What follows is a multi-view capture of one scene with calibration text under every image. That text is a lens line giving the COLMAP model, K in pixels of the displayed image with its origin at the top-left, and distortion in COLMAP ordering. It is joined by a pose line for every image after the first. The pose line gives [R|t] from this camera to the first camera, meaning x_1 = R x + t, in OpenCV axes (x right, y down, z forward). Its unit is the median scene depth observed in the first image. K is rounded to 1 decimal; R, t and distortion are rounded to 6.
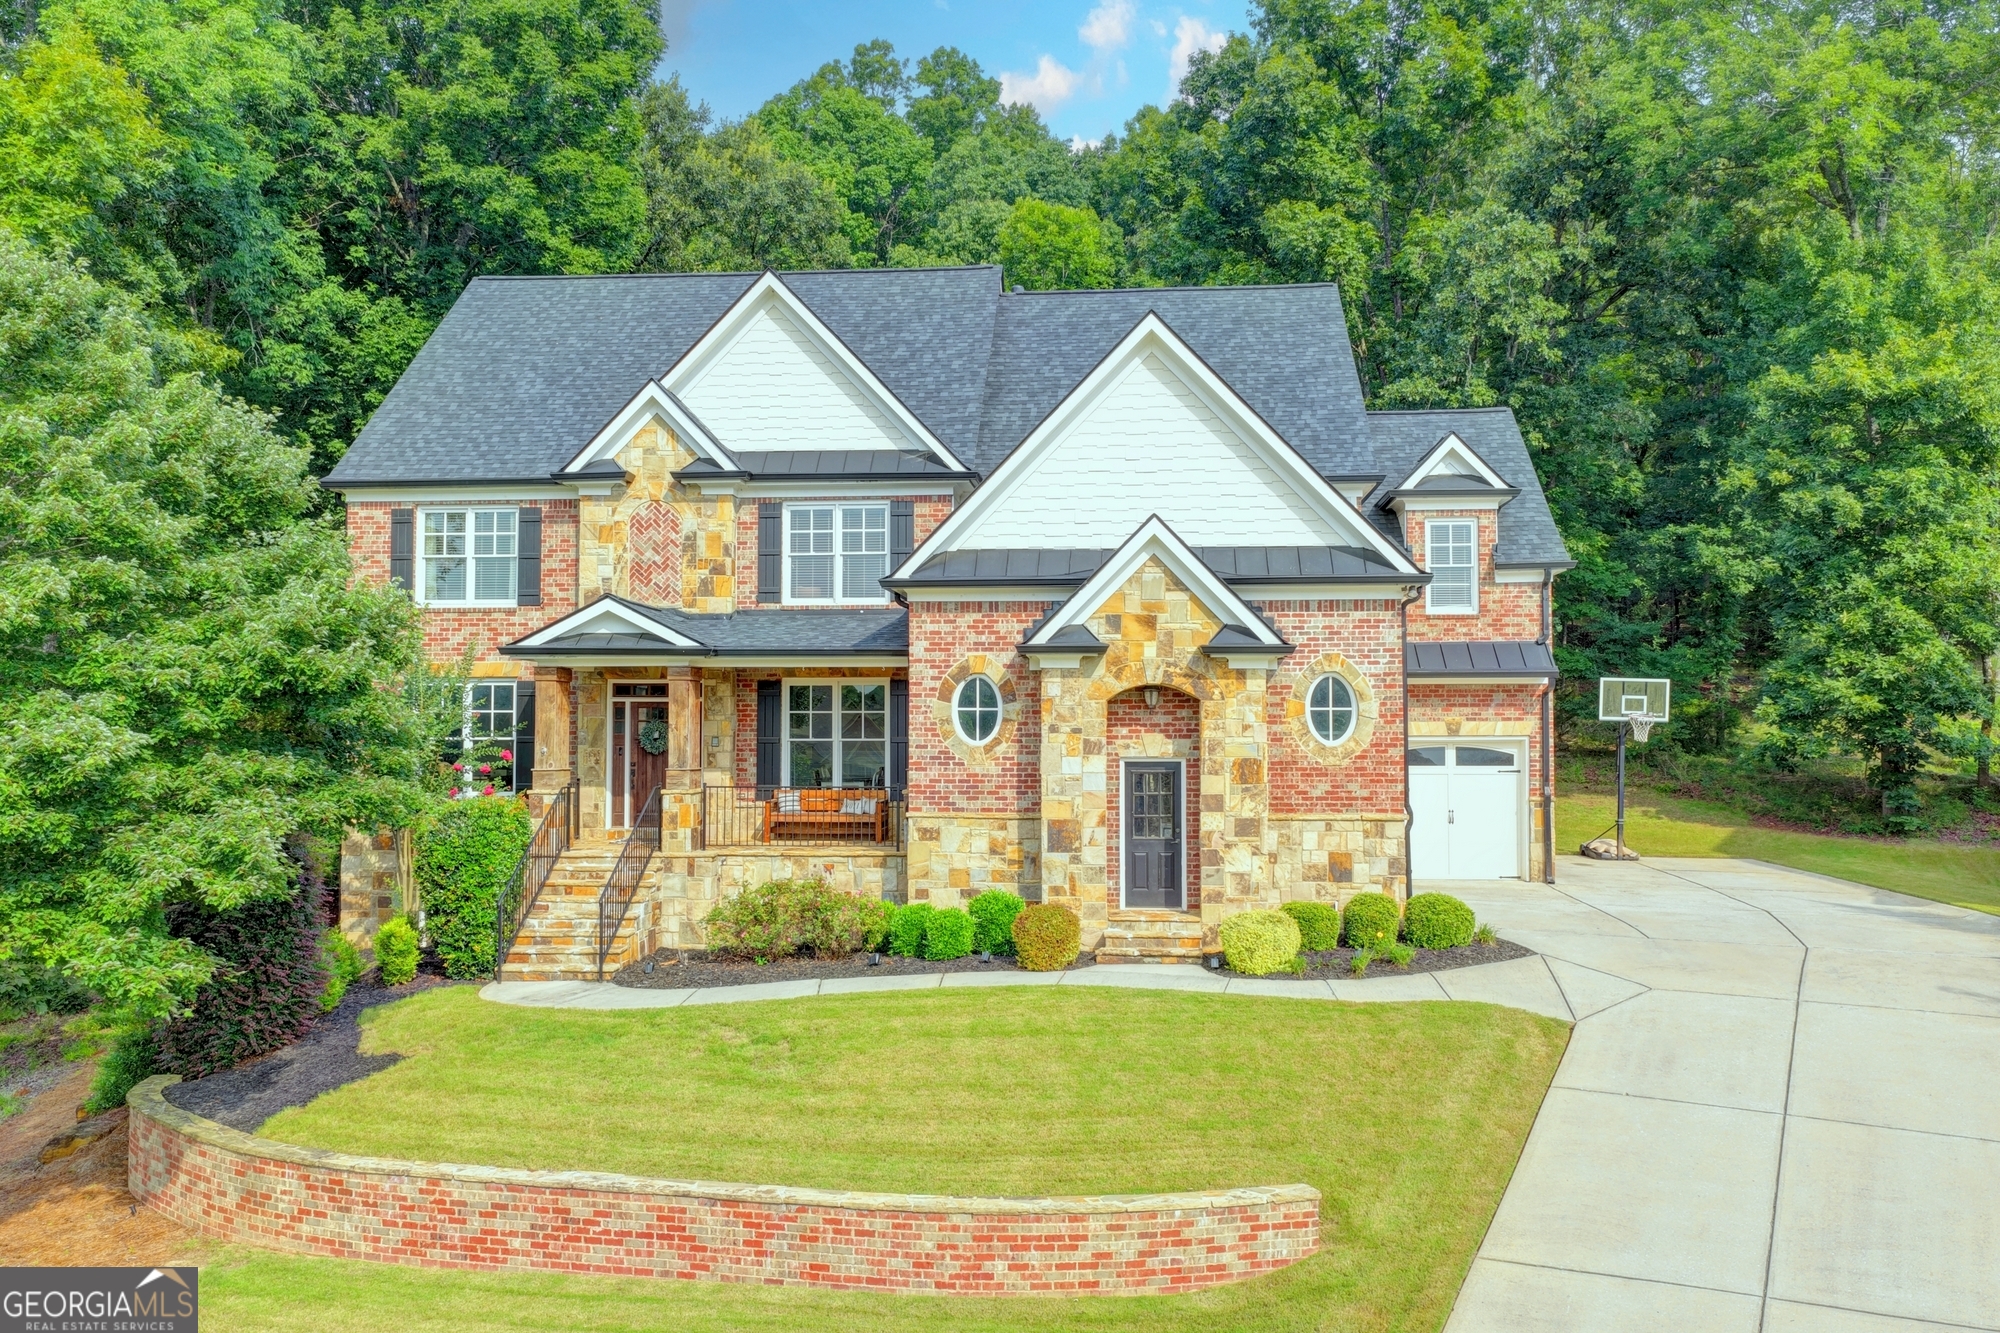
lens RADIAL K [[1657.9, 0, 1000.0], [0, 1657.9, 666.5], [0, 0, 1]] dist [-0.007309, 0.020162]
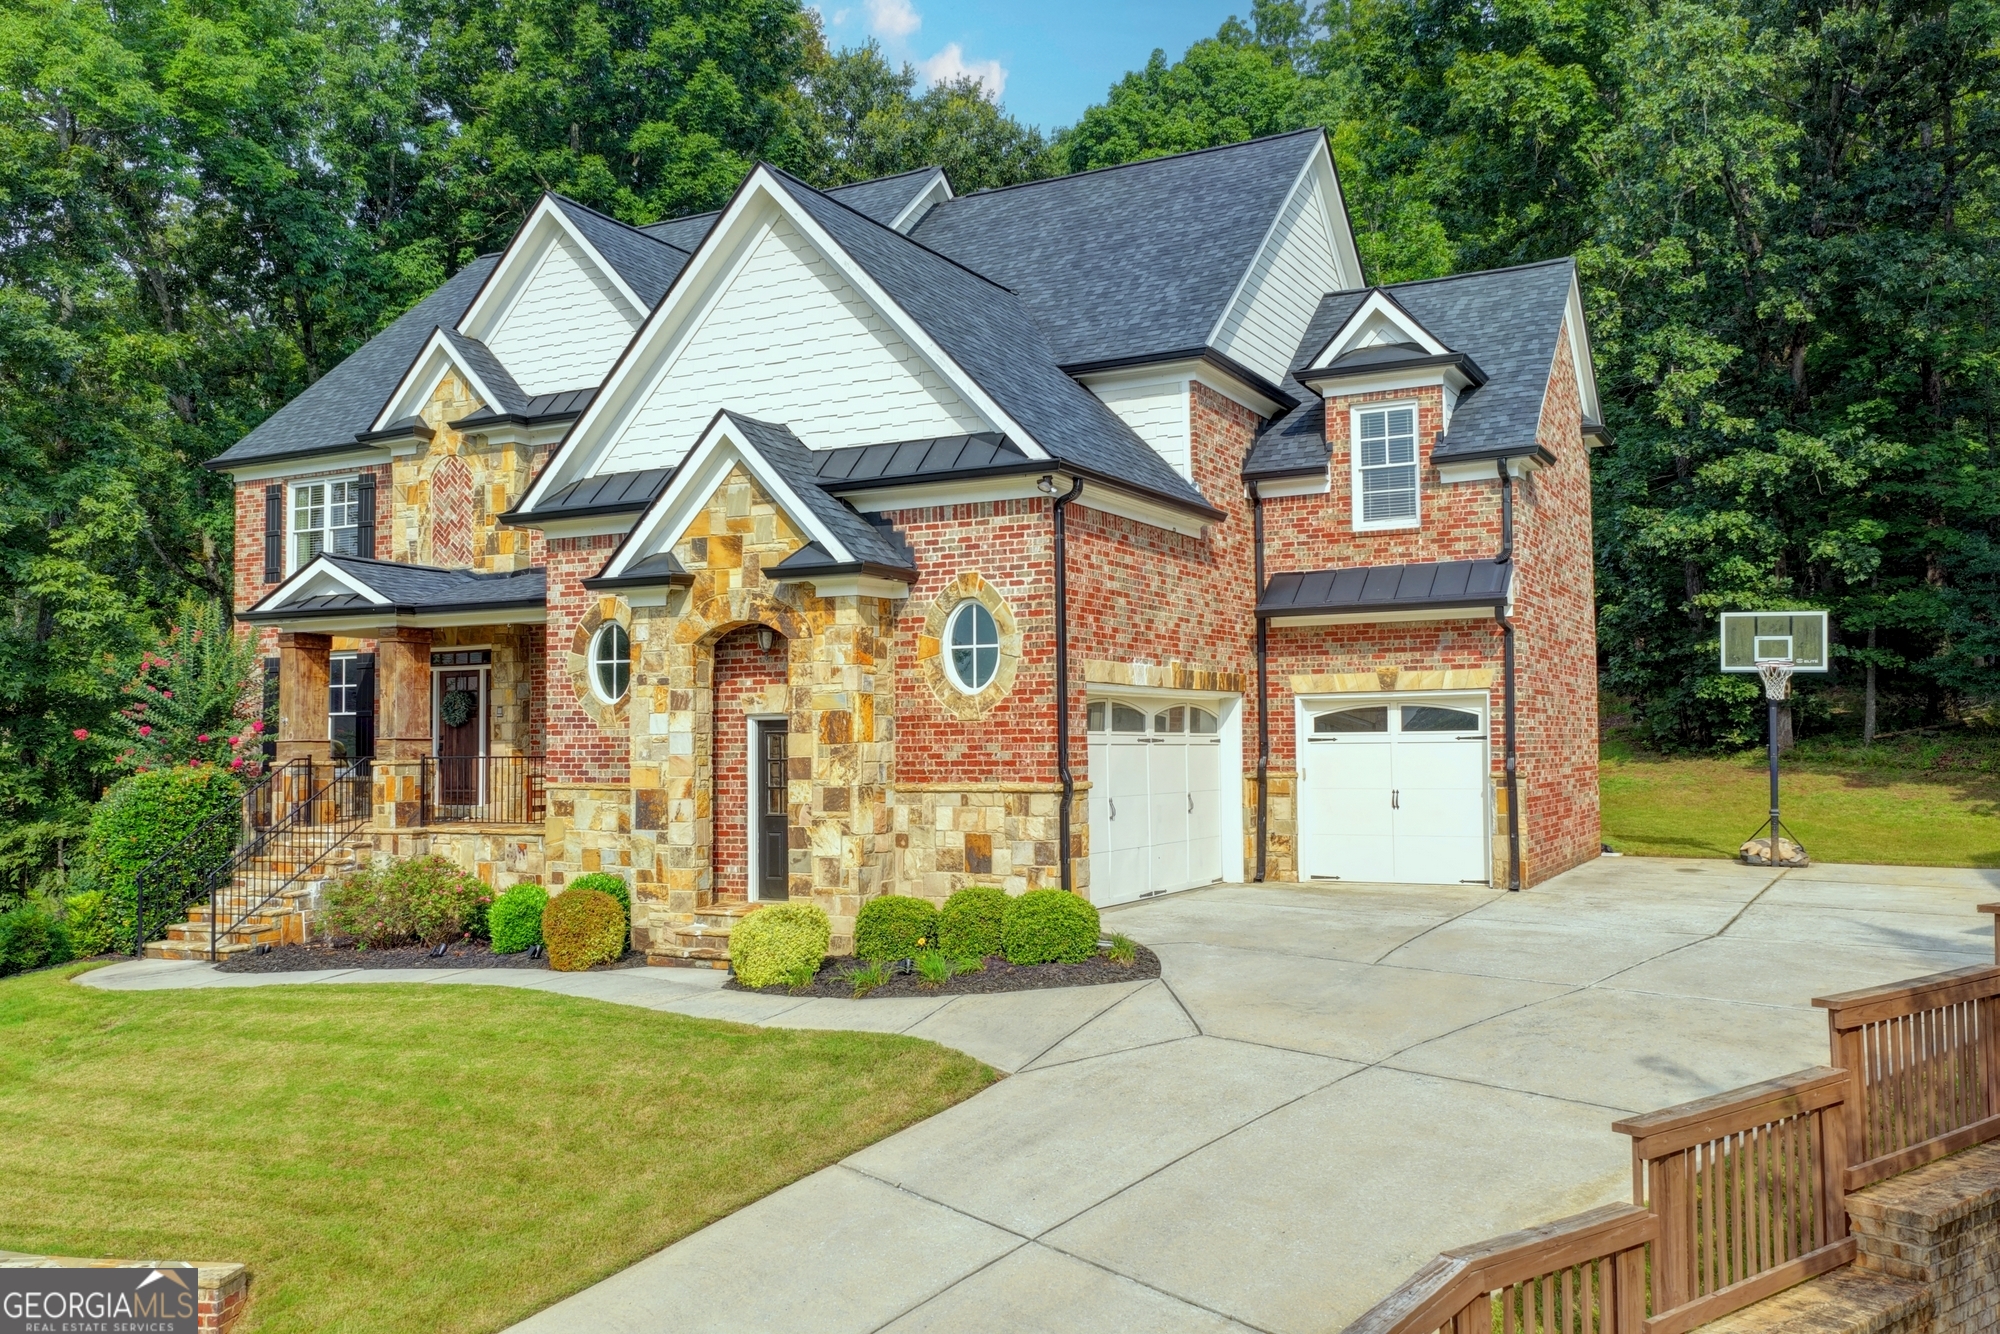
lens RADIAL K [[1657.9, 0, 1000.0], [0, 1657.9, 667.0], [0, 0, 1]] dist [-0.007309, 0.020162]
pose [[0.920153, -0.028265, -0.390538, 0.500487], [0.025579, 0.999600, -0.012079, 0.043898], [0.390723, 0.001125, 0.920508, 0.296433]]
